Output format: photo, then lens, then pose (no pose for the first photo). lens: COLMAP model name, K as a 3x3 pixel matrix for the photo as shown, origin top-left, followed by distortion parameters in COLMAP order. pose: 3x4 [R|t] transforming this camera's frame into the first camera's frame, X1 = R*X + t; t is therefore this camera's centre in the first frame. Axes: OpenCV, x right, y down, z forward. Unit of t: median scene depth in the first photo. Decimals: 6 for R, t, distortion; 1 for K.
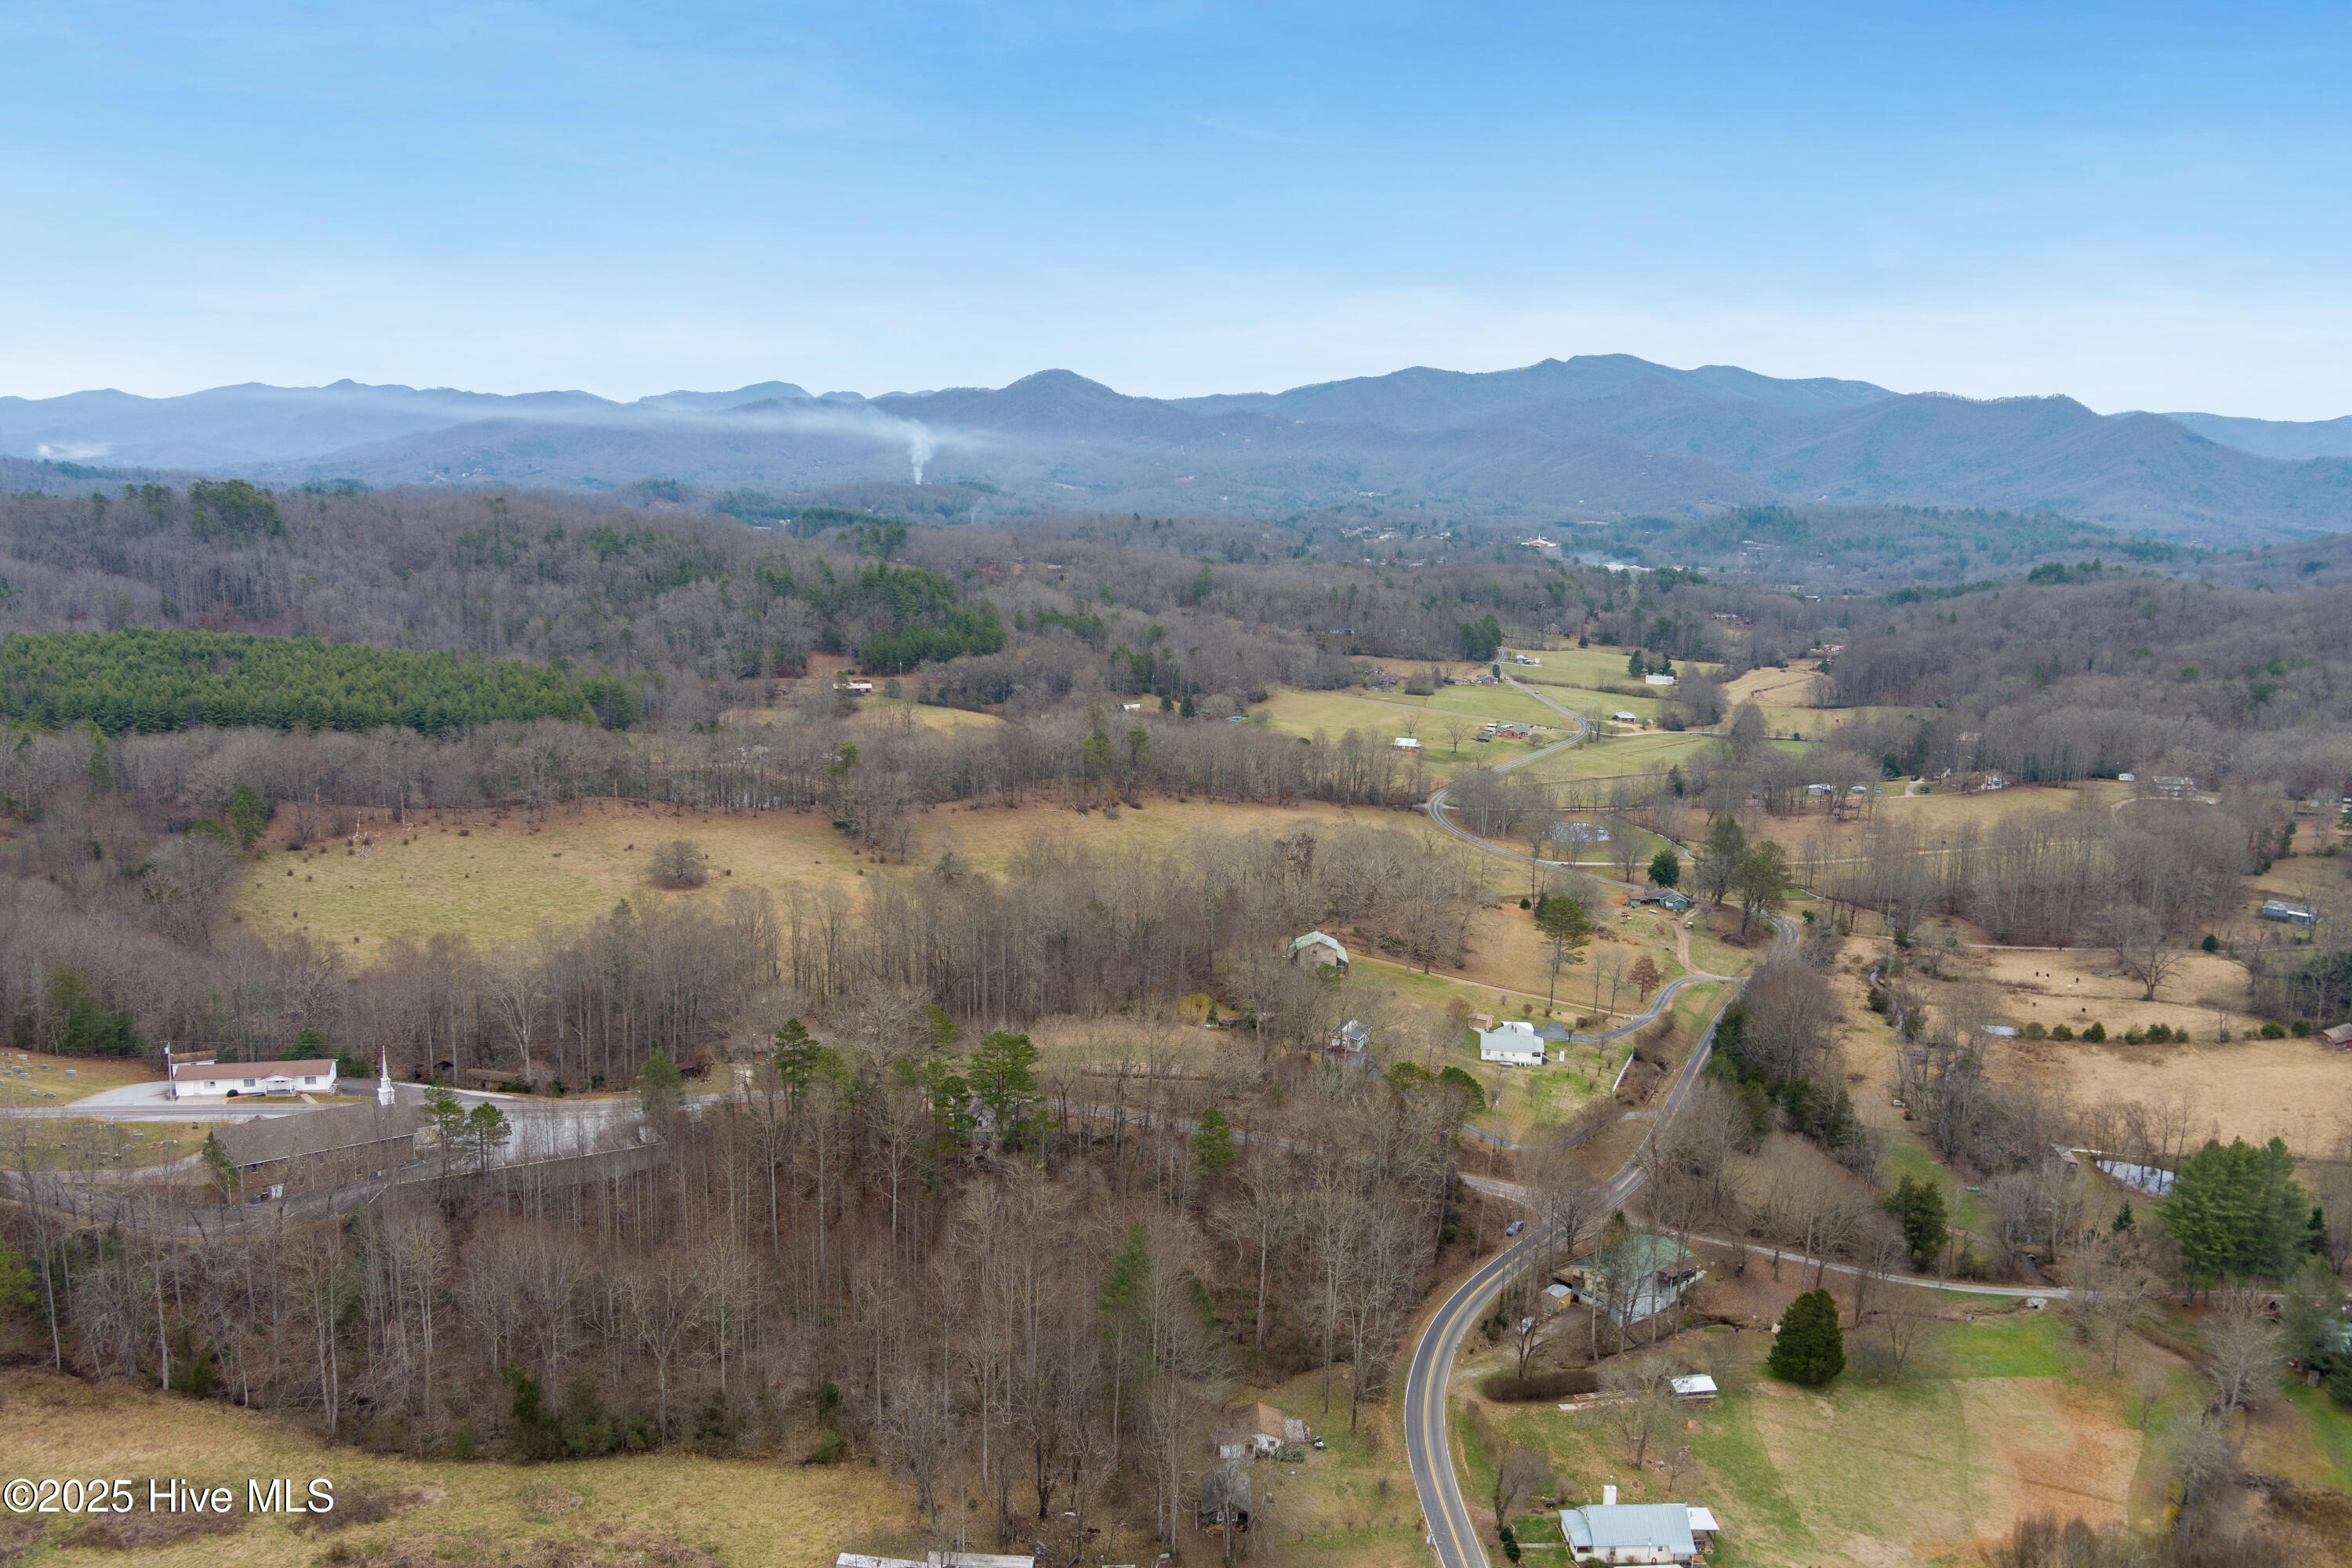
lens RADIAL K [[1890.2, 0, 1176.0], [0, 1890.2, 784.0], [0, 0, 1]] dist [-0.058329, -0.011086]
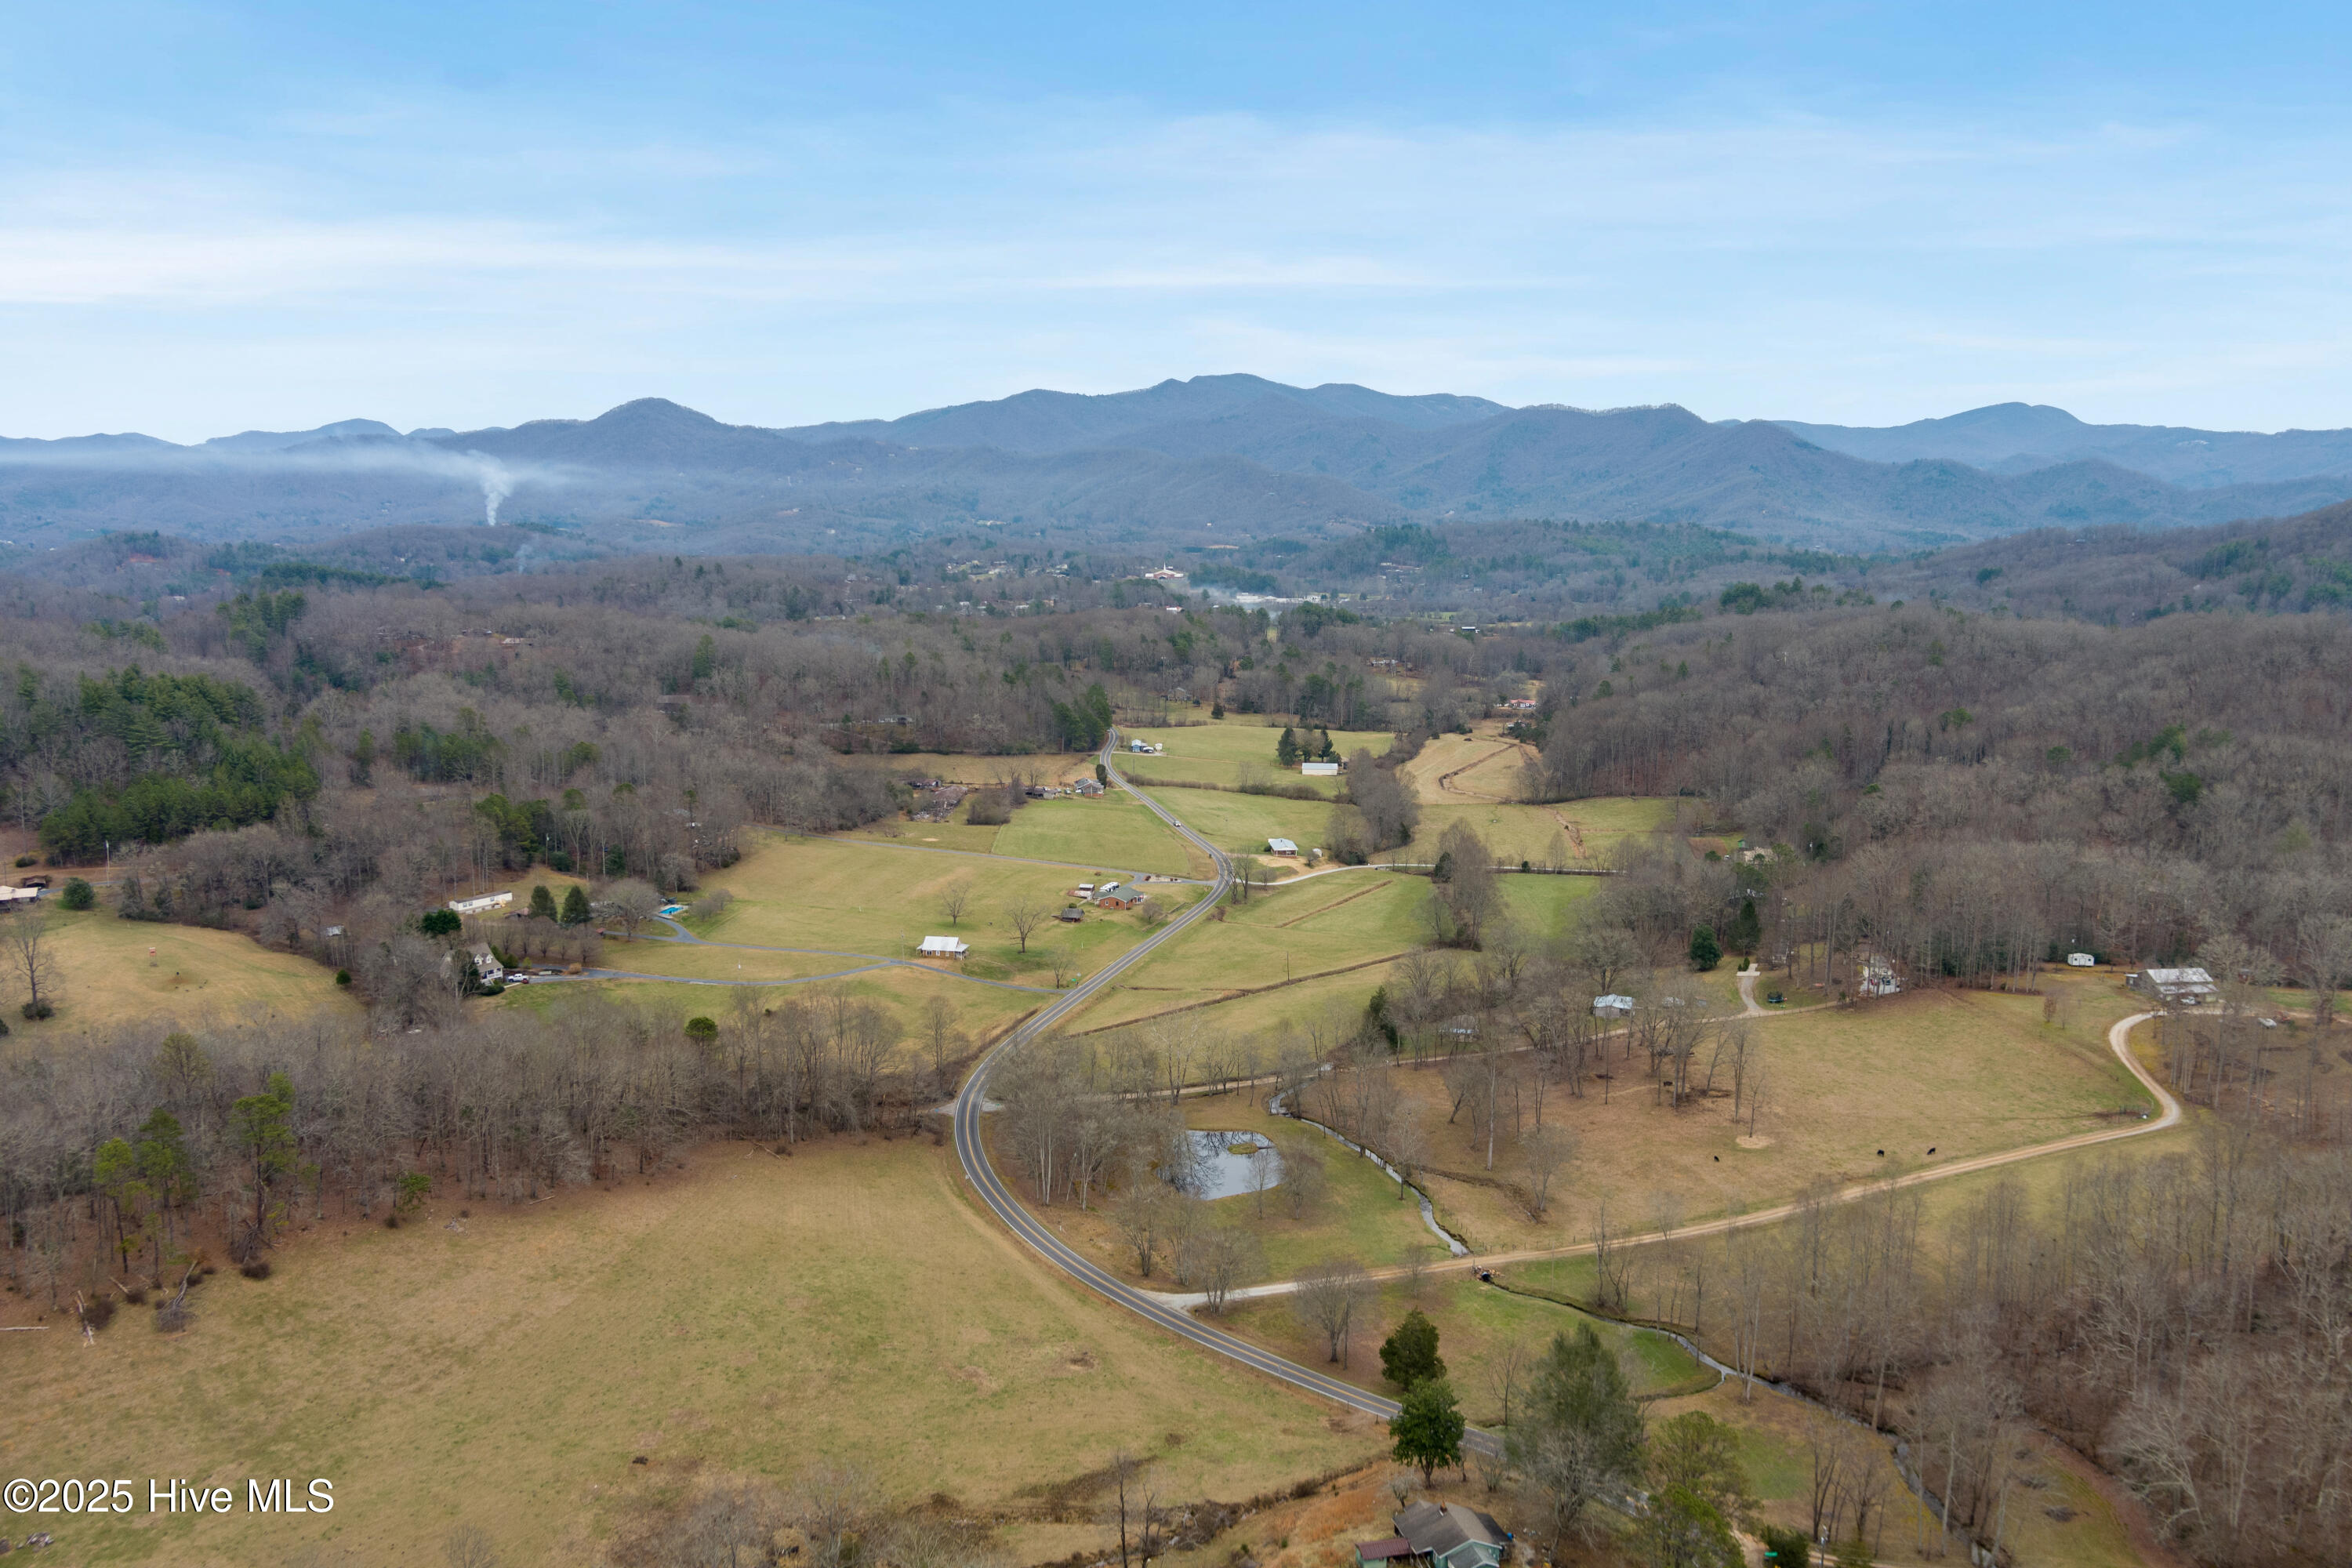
lens RADIAL K [[1890.2, 0, 1176.0], [0, 1890.2, 784.0], [0, 0, 1]] dist [-0.058329, -0.011086]
pose [[0.981309, -0.050407, 0.185720, 0.042721], [0.053011, 0.998553, -0.009082, -0.032118], [-0.184994, 0.018758, 0.982561, 0.191615]]
